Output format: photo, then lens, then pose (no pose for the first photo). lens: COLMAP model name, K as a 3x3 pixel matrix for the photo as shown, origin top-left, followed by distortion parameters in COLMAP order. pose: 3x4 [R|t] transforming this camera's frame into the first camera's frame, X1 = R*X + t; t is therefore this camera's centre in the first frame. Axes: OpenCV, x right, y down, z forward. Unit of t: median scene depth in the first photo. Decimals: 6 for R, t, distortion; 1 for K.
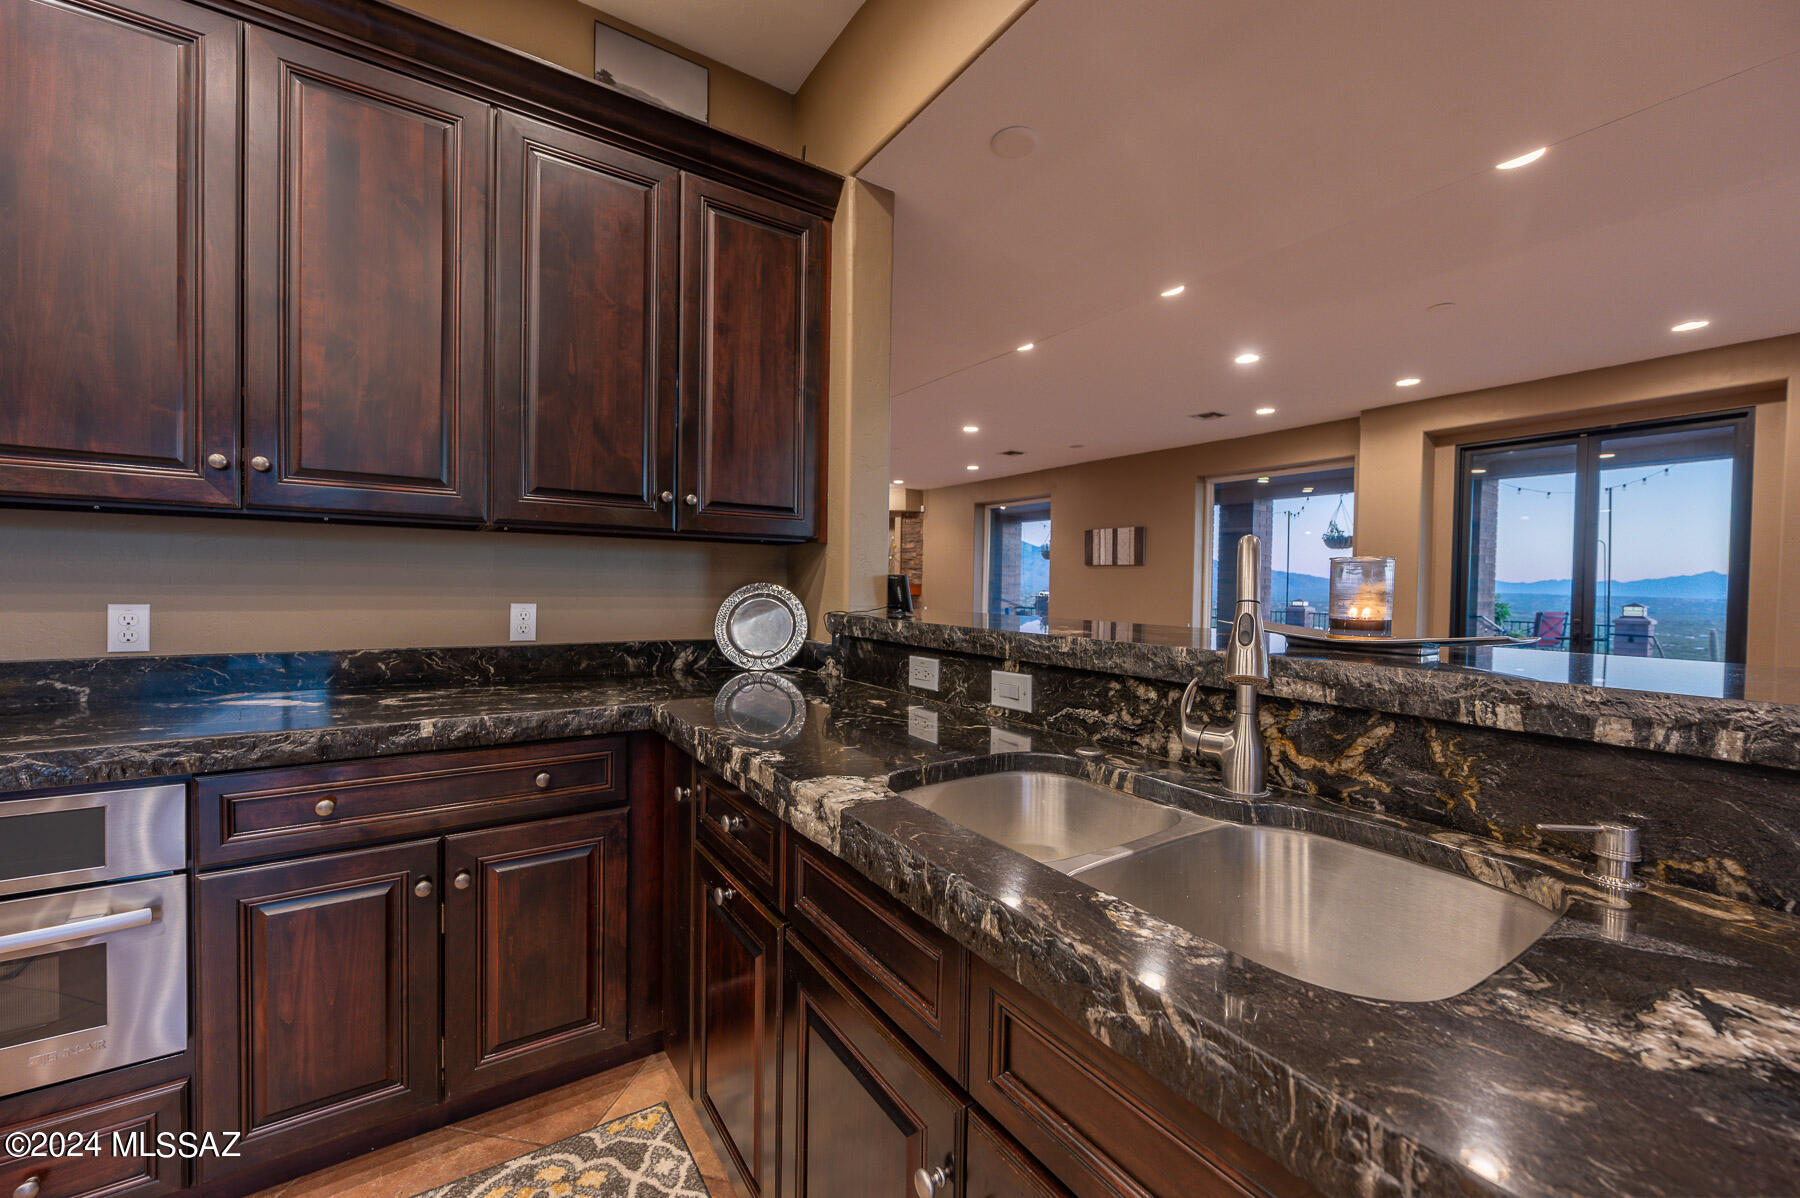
lens RADIAL K [[701.5, 0, 903.3], [0, 701.5, 594.7], [0, 0, 1]] dist [-0.002157, 0.000078]
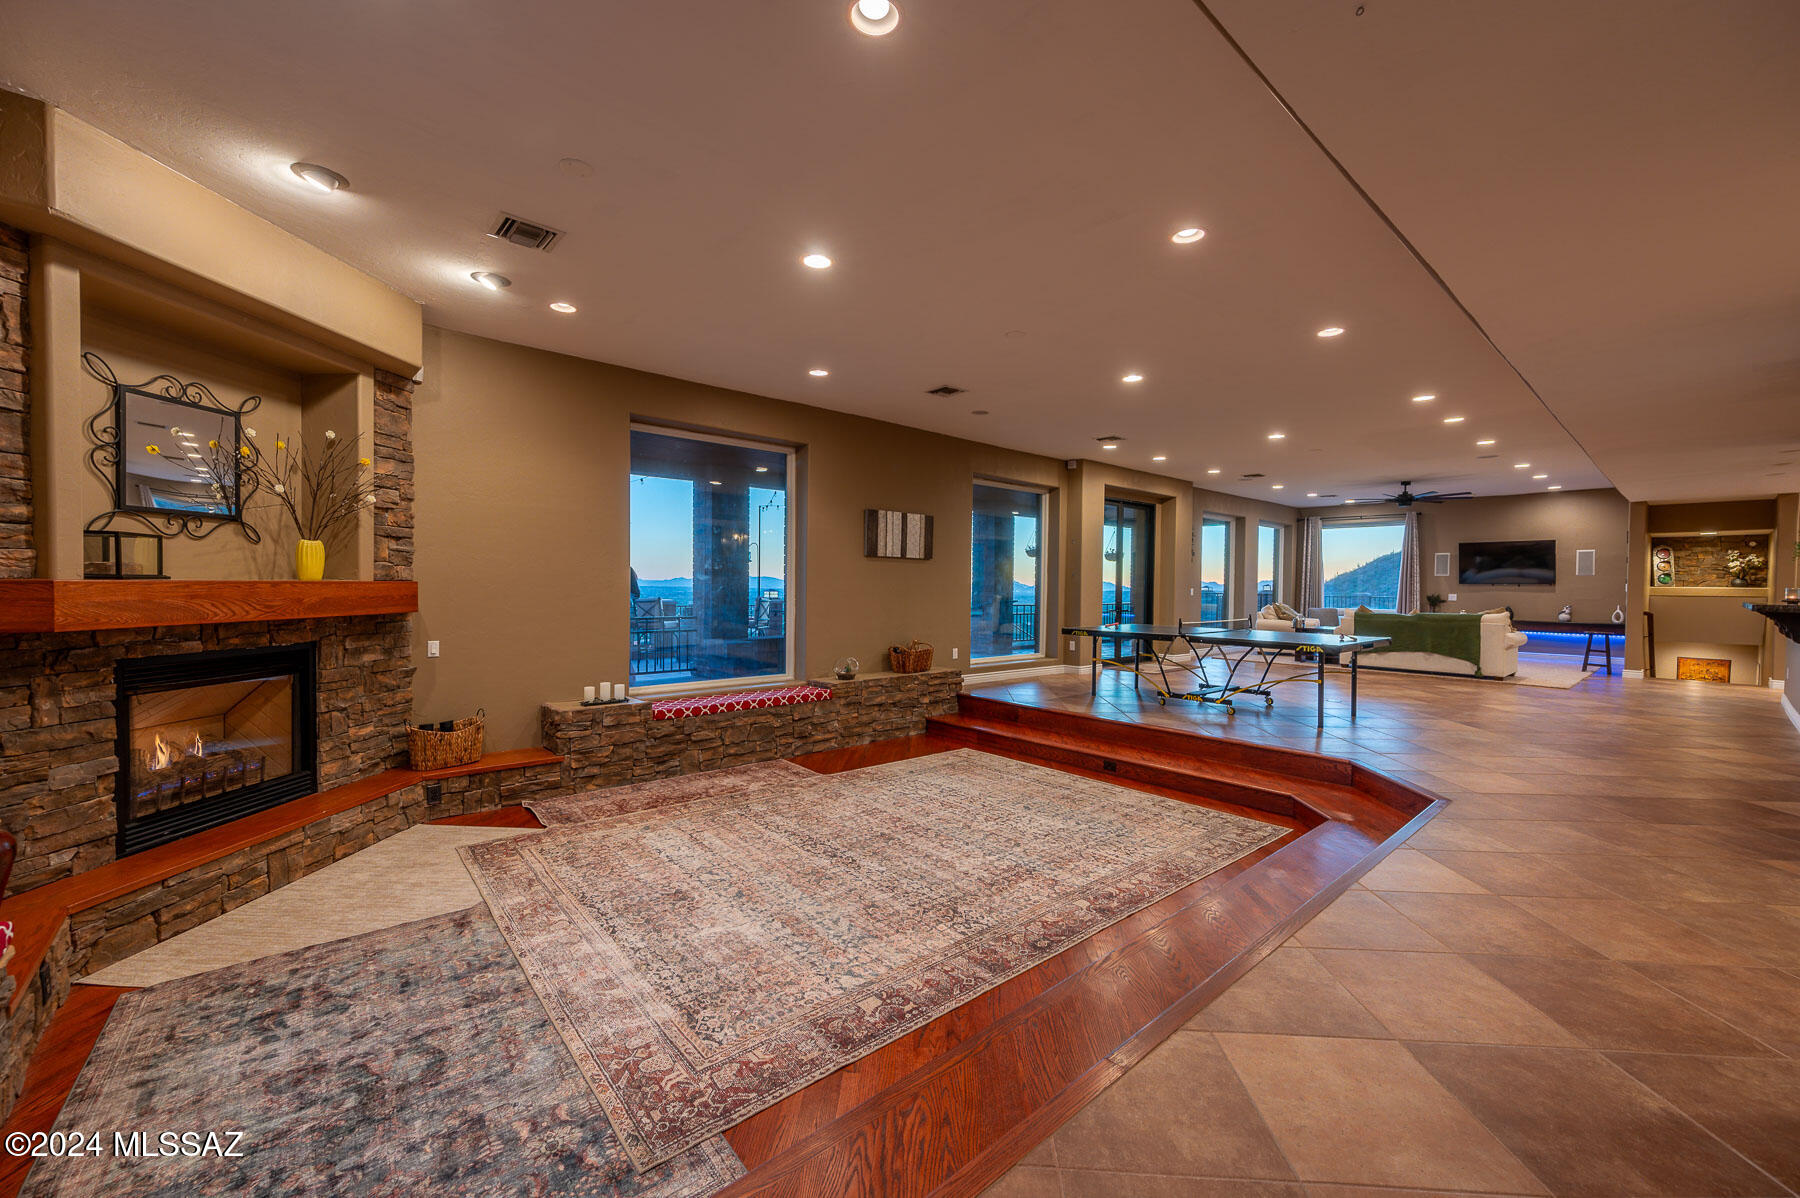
lens RADIAL K [[715.3, 0, 900.5], [0, 715.3, 589.6], [0, 0, 1]] dist [0.000326, 0.000289]
pose [[-0.122527, -0.026972, 0.992099, -2.762039], [-0.001076, 0.999634, 0.027044, -0.145122], [-0.992465, 0.002246, -0.122511, 5.829944]]
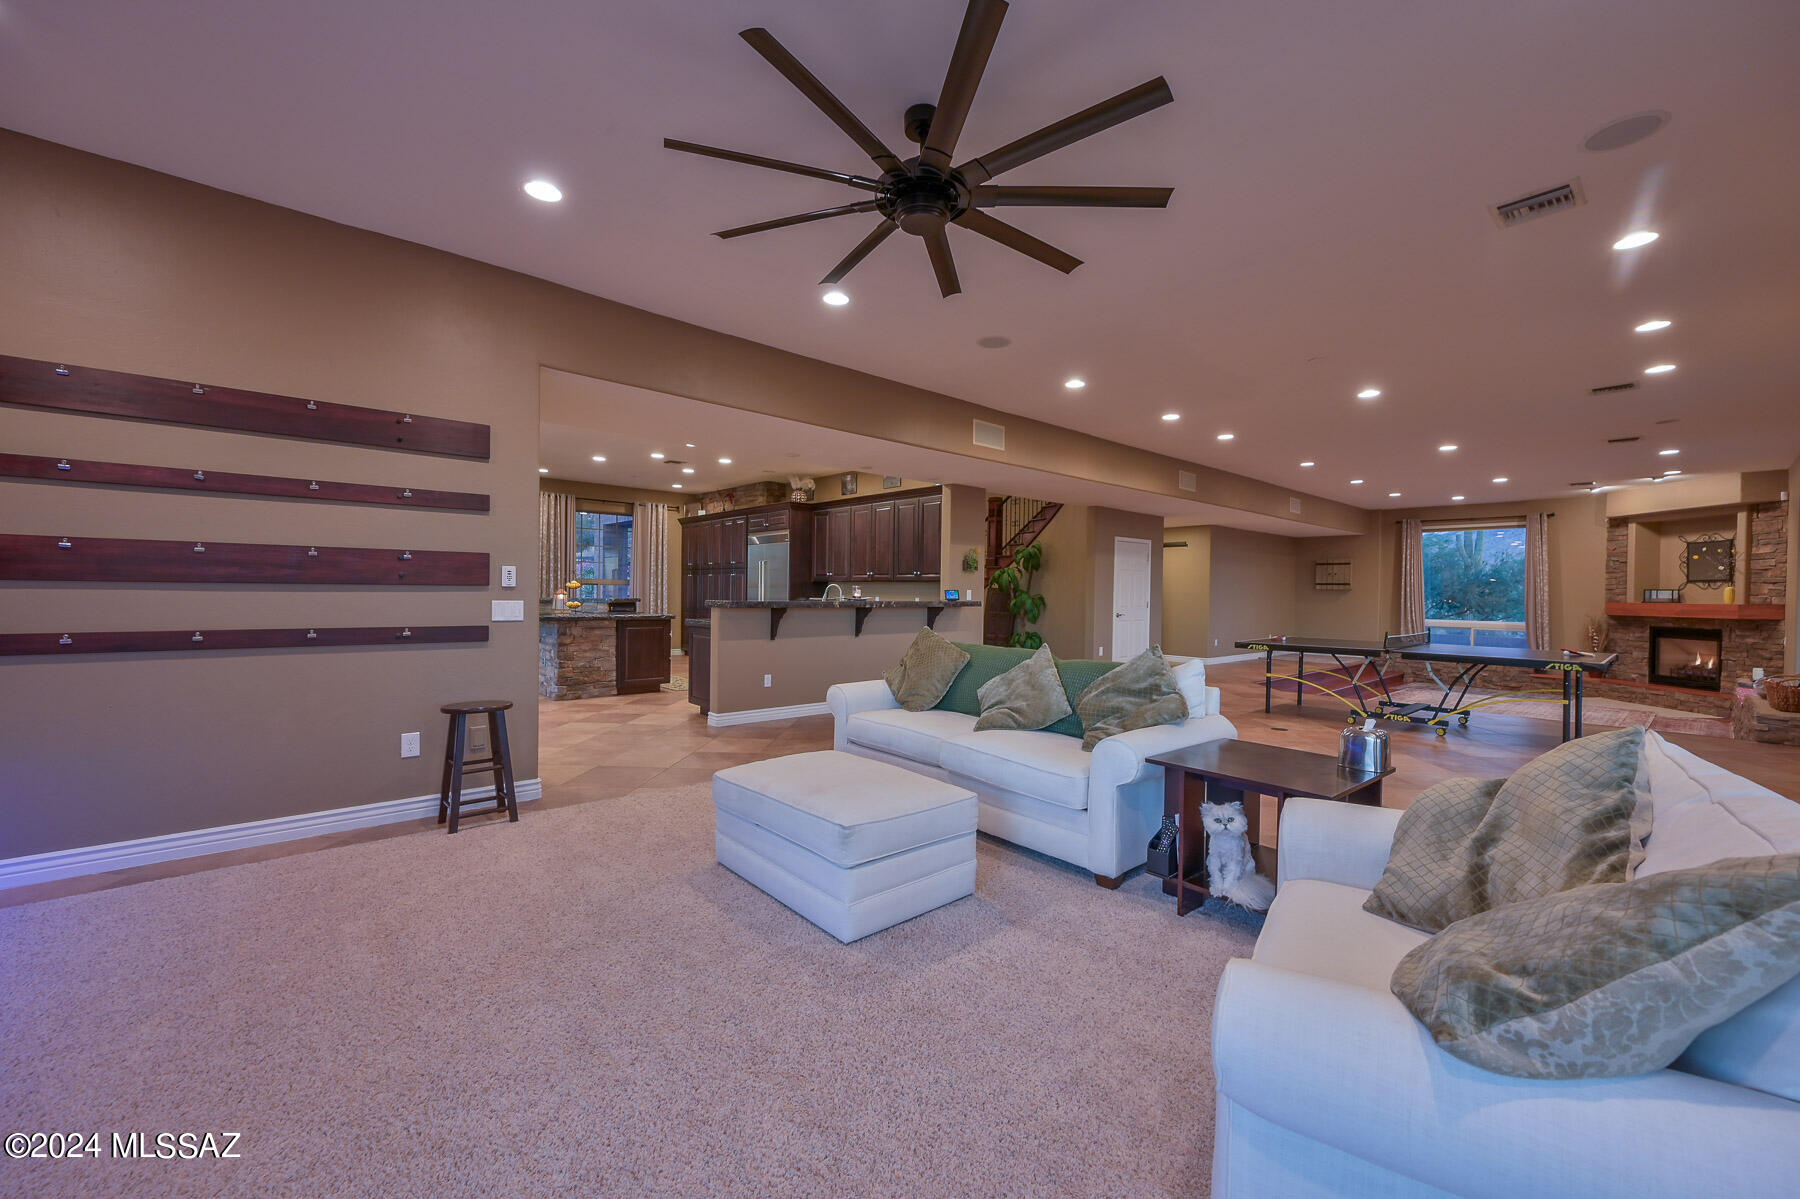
lens RADIAL K [[701.5, 0, 903.3], [0, 701.5, 595.2], [0, 0, 1]] dist [-0.002157, 0.000078]
pose [[0.122553, -0.010183, -0.992410, 4.444060], [-0.024065, 0.999623, -0.013229, 0.047698], [0.992170, 0.025503, 0.122262, 0.371826]]
